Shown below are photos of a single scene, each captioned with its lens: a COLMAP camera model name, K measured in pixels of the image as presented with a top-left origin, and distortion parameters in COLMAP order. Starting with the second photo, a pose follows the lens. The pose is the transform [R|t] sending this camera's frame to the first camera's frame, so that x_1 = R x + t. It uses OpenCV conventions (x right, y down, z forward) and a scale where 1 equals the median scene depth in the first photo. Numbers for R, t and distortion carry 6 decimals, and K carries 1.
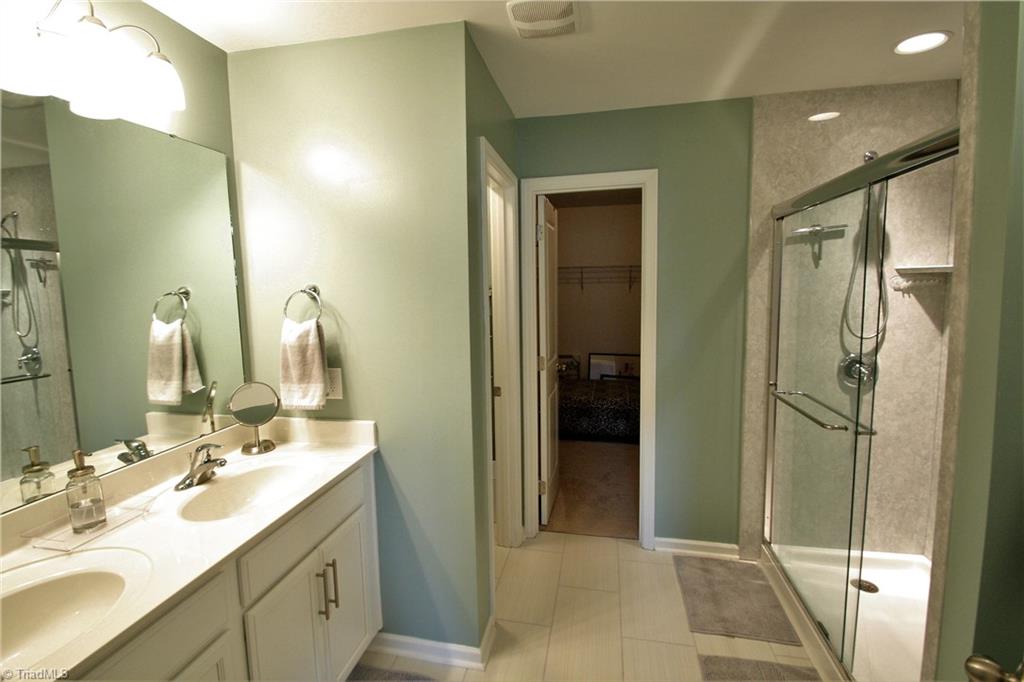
lens RADIAL K [[475.5, 0, 502.7], [0, 475.5, 338.6], [0, 0, 1]] dist [0.002480, -0.012275]
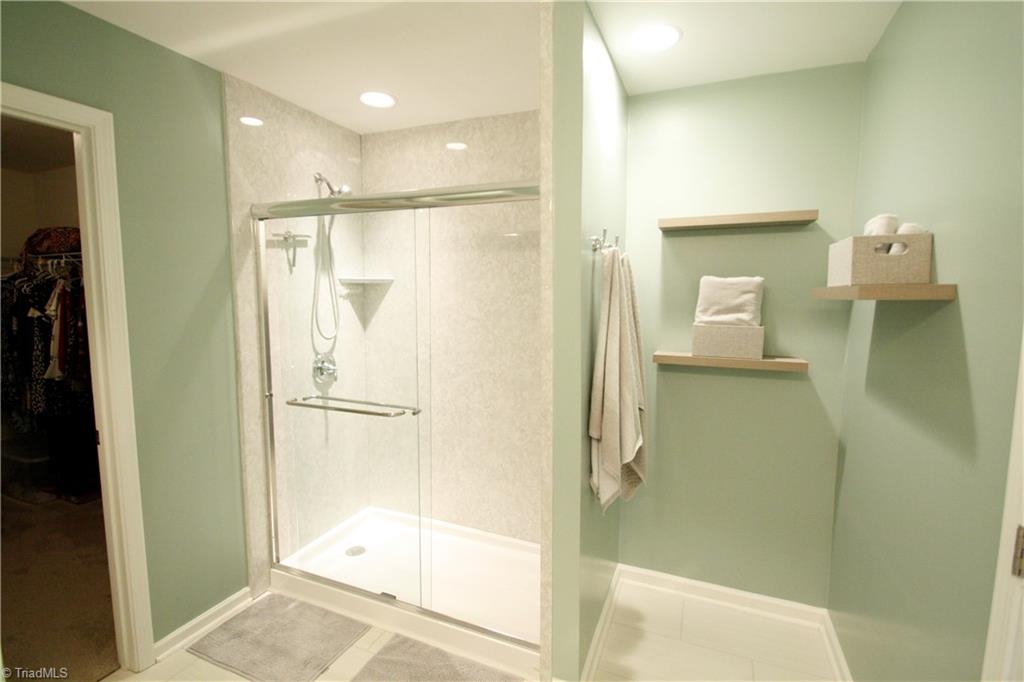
lens RADIAL K [[475.5, 0, 502.7], [0, 475.5, 338.6], [0, 0, 1]] dist [0.002480, -0.012275]
pose [[0.184974, -0.072941, 0.980033, -0.259470], [0.093720, 0.994006, 0.056292, -0.025395], [-0.978264, 0.081436, 0.190702, 0.364218]]
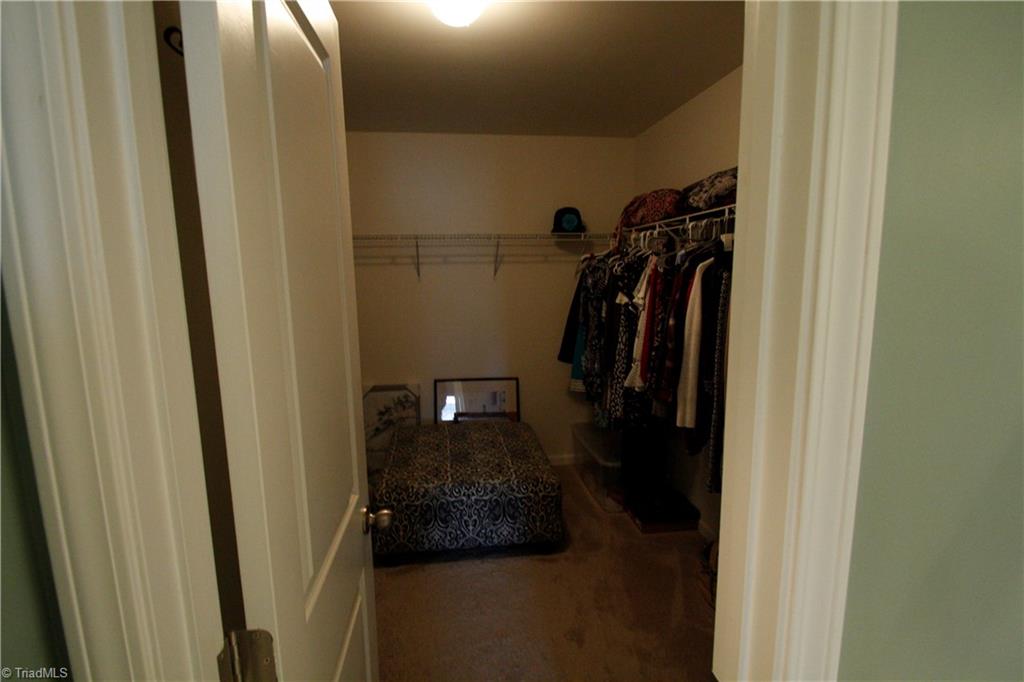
lens RADIAL K [[475.5, 0, 502.7], [0, 475.5, 338.6], [0, 0, 1]] dist [0.002480, -0.012275]
pose [[0.939262, -0.046421, 0.340048, 0.137105], [0.033907, 0.998514, 0.042655, -0.103636], [-0.341523, -0.028535, 0.939440, 0.923495]]
